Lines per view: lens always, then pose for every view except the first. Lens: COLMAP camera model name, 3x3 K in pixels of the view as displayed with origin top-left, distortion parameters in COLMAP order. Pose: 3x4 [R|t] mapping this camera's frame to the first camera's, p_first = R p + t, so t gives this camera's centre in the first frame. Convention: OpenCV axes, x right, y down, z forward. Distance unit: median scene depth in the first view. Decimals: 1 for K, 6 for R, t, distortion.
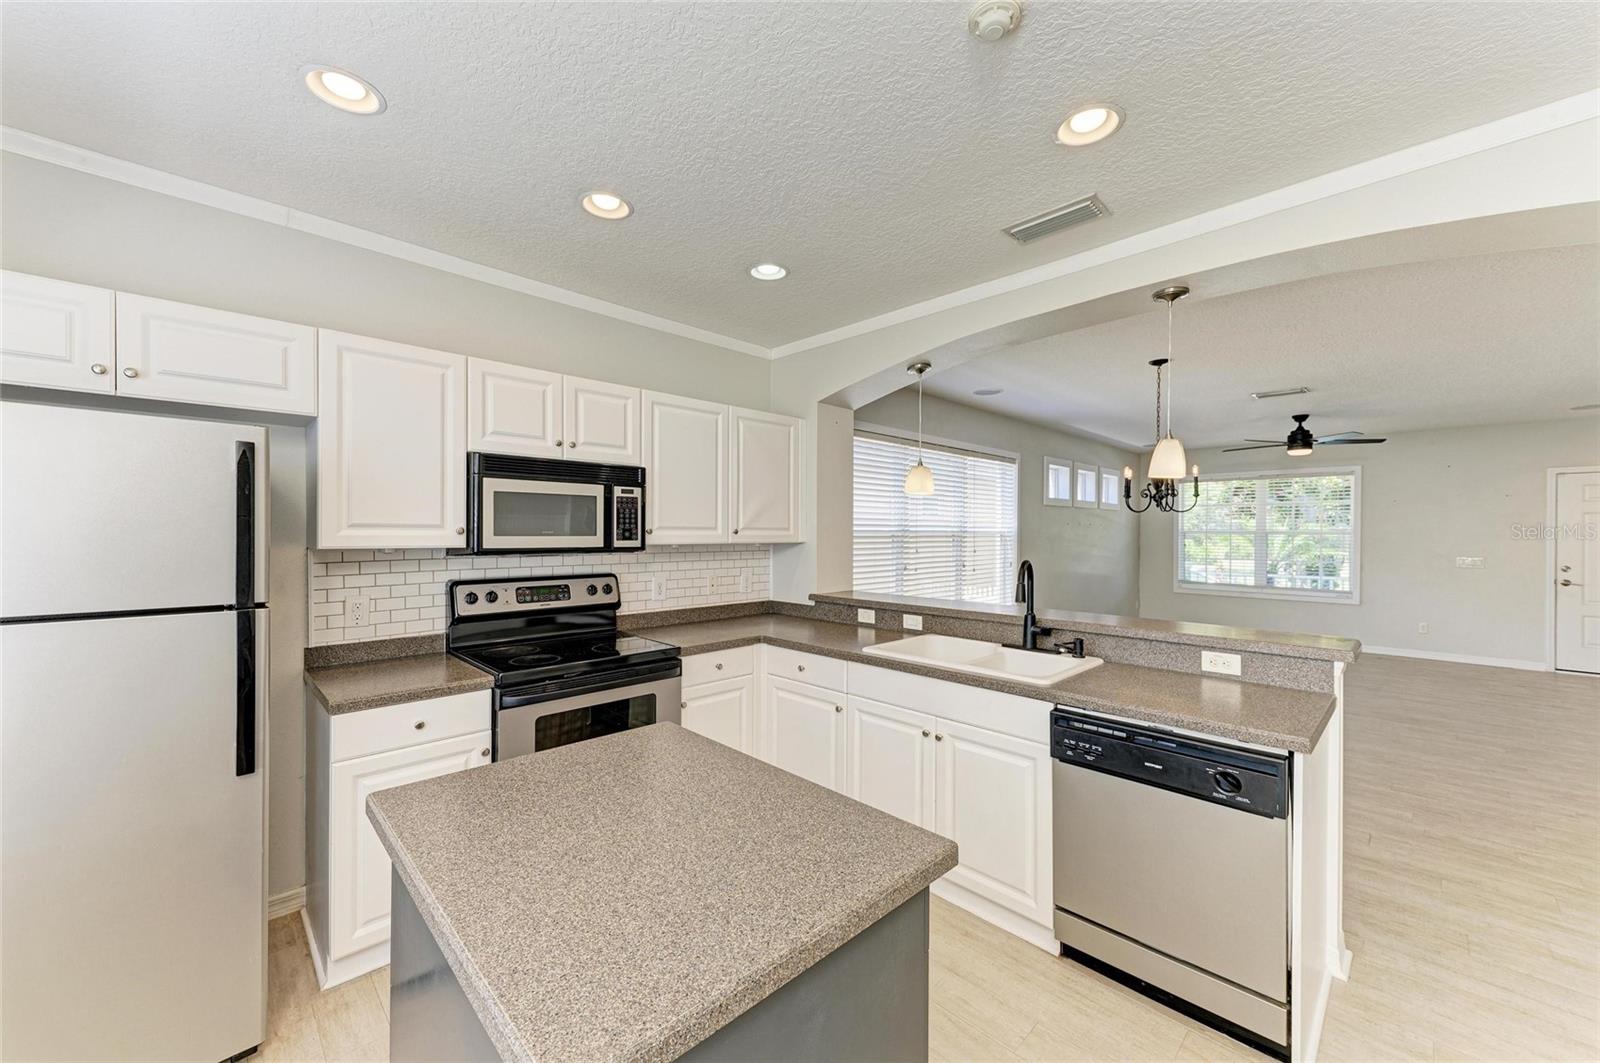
lens RADIAL K [[609.1, 0, 797.2], [0, 609.1, 536.1], [0, 0, 1]] dist [0.009180, -0.003678]
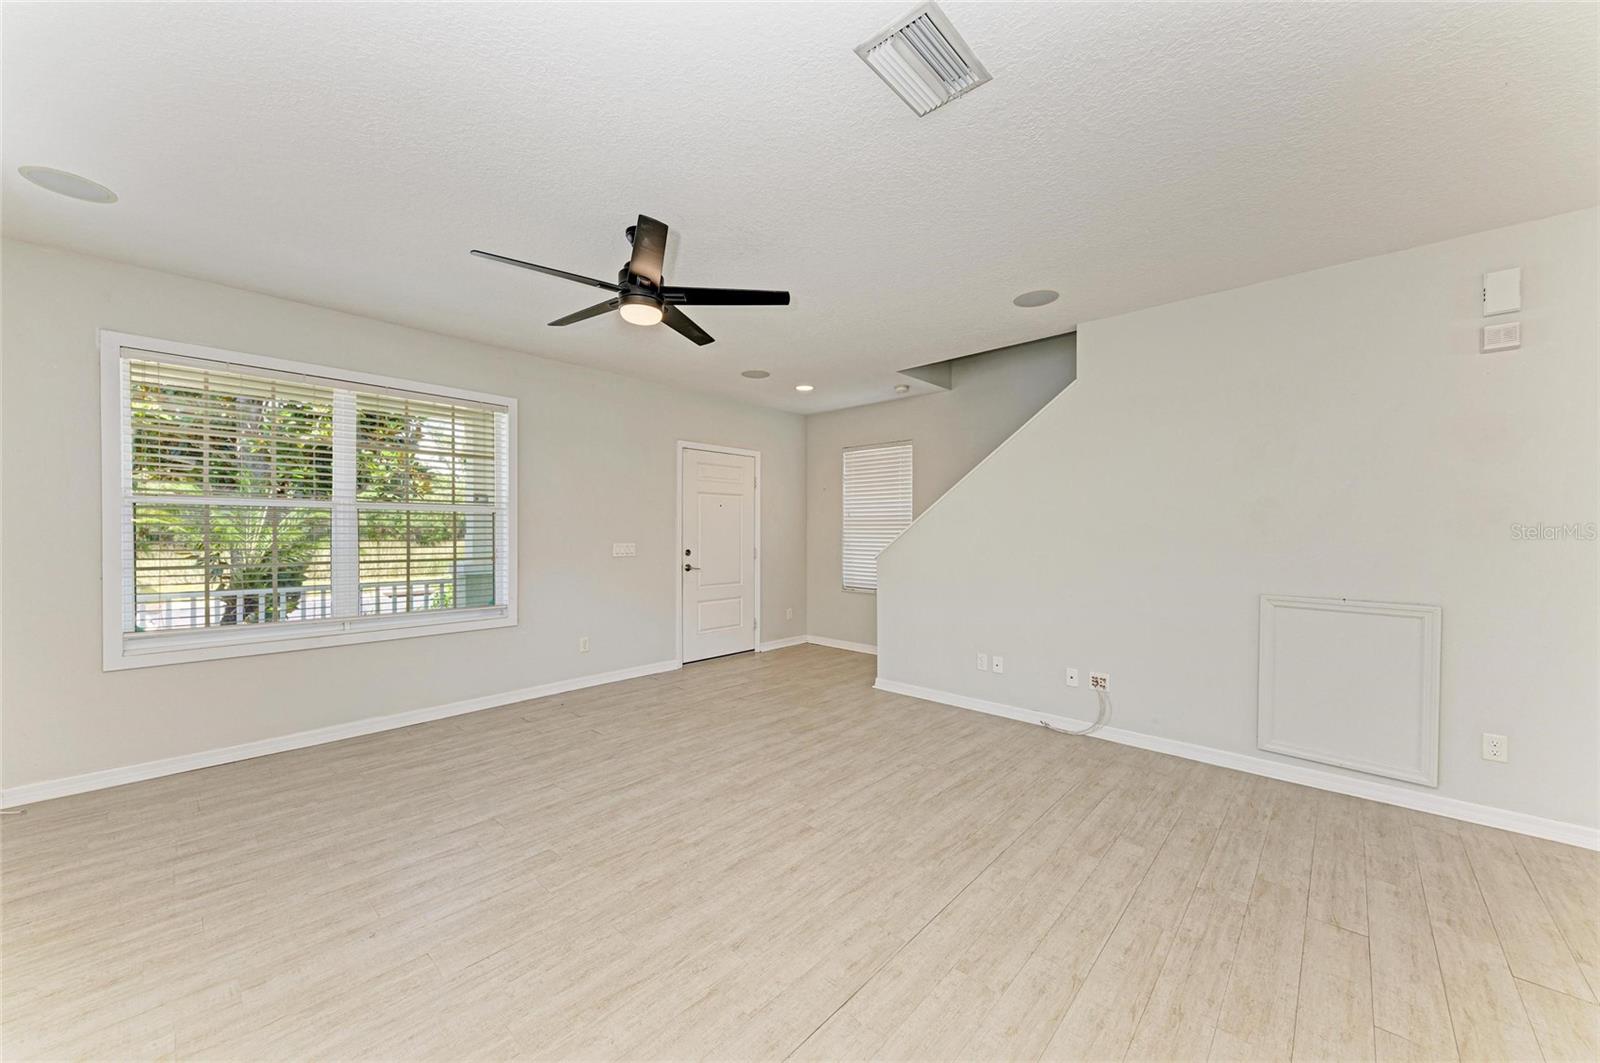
lens RADIAL K [[579.5, 0, 804.5], [0, 579.5, 534.7], [0, 0, 1]] dist [0.008207, -0.003296]
pose [[-0.054991, -0.009514, 0.998441, 0.846434], [0.003766, 0.999946, 0.009736, 0.042987], [-0.998480, 0.004295, -0.054953, 1.944495]]
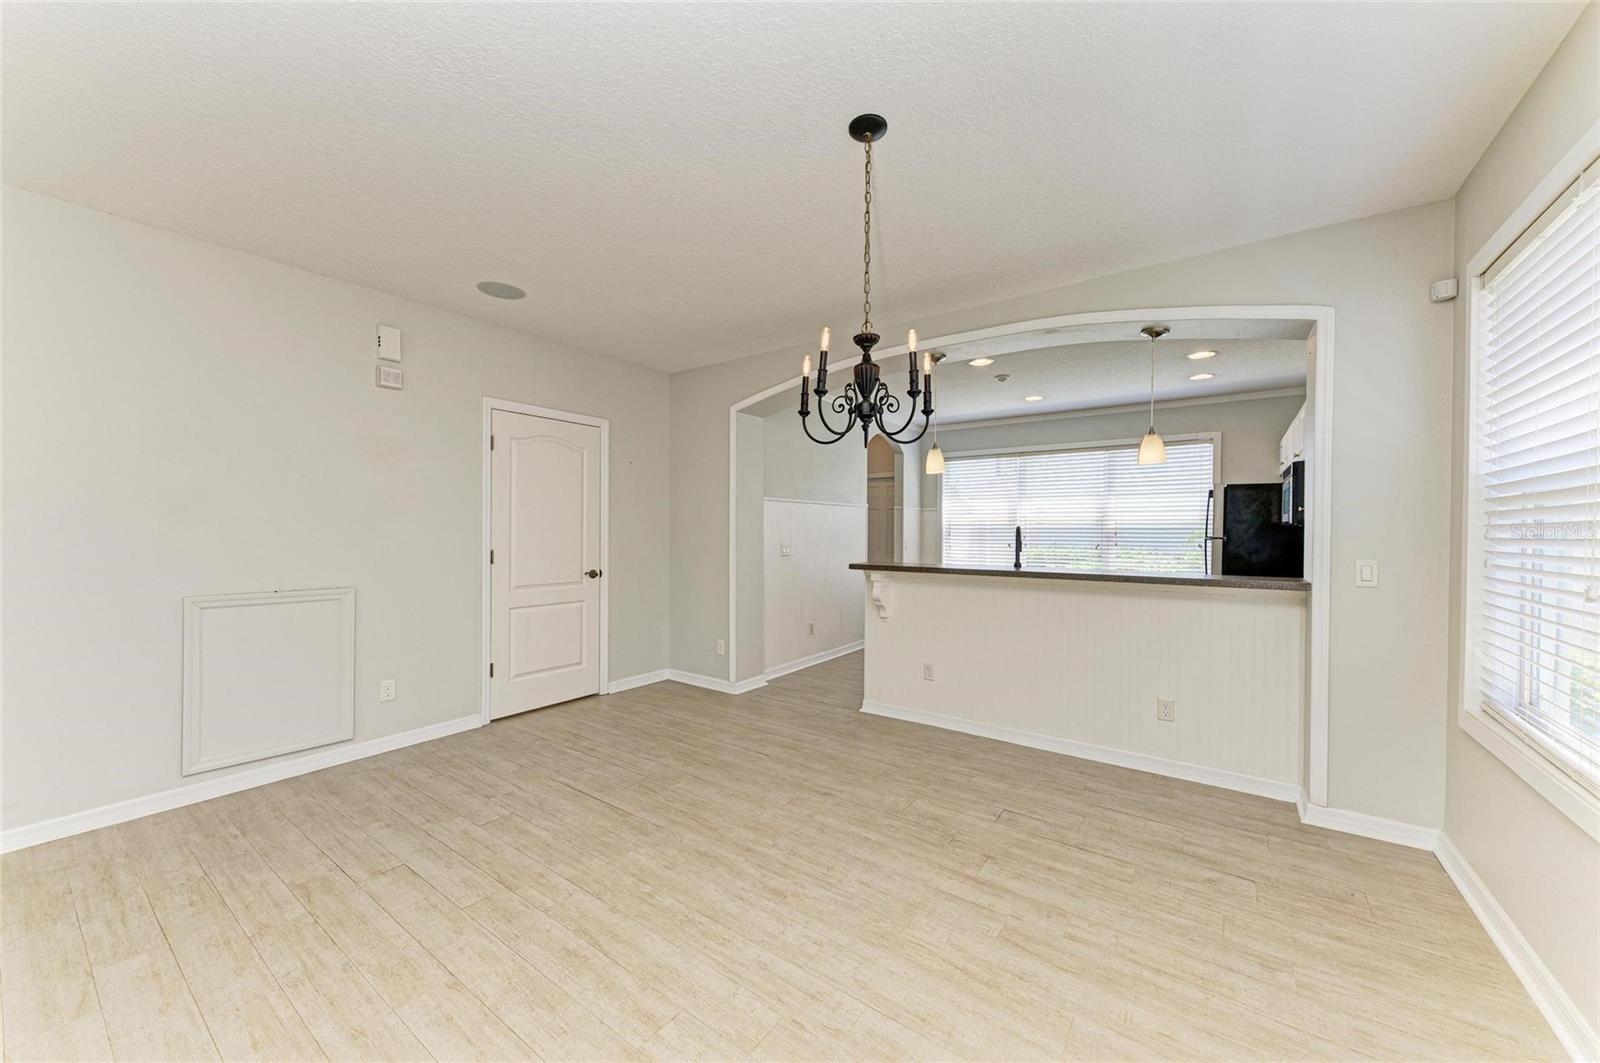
lens RADIAL K [[579.5, 0, 796.9], [0, 579.5, 532.0], [0, 0, 1]] dist [0.008207, -0.003296]
pose [[-0.985422, -0.009051, -0.169886, 1.070638], [-0.010920, 0.999890, 0.010070, 0.042251], [0.169777, 0.011778, -0.985412, 2.132033]]
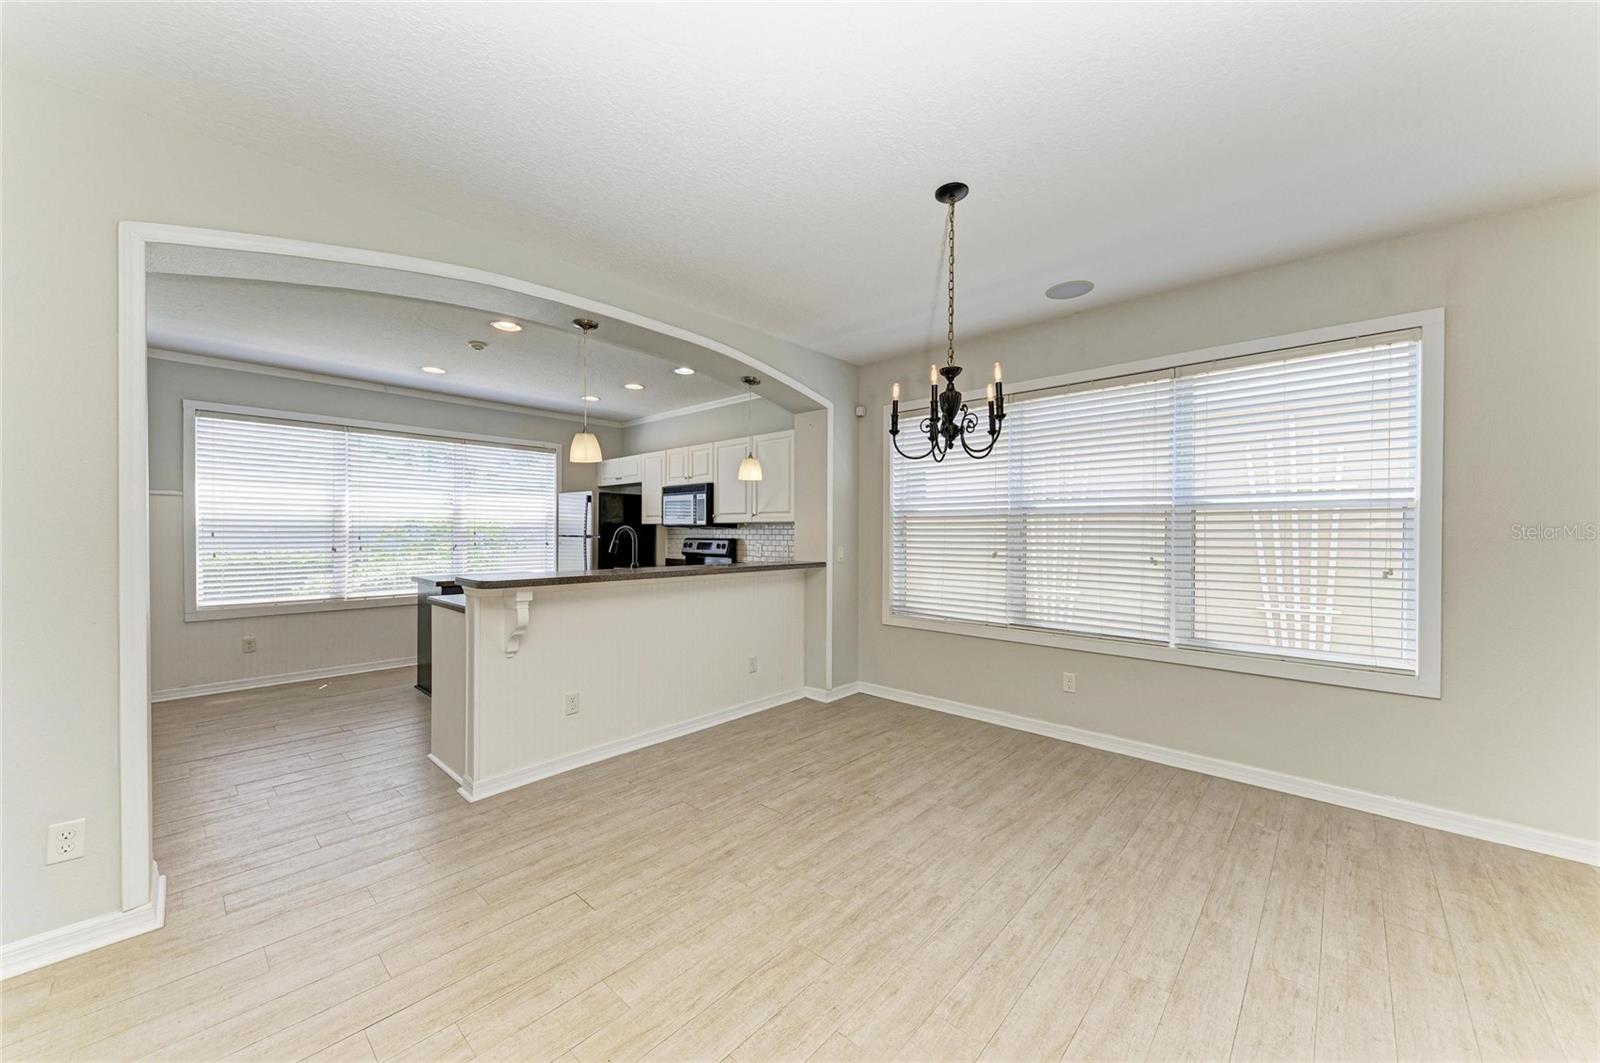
lens RADIAL K [[579.5, 0, 806.3], [0, 579.5, 535.8], [0, 0, 1]] dist [0.008207, -0.003296]
pose [[0.057625, 0.000502, -0.998338, 1.656295], [-0.012033, 0.999928, -0.000191, 0.054149], [0.998266, 0.012024, 0.057627, 1.237262]]
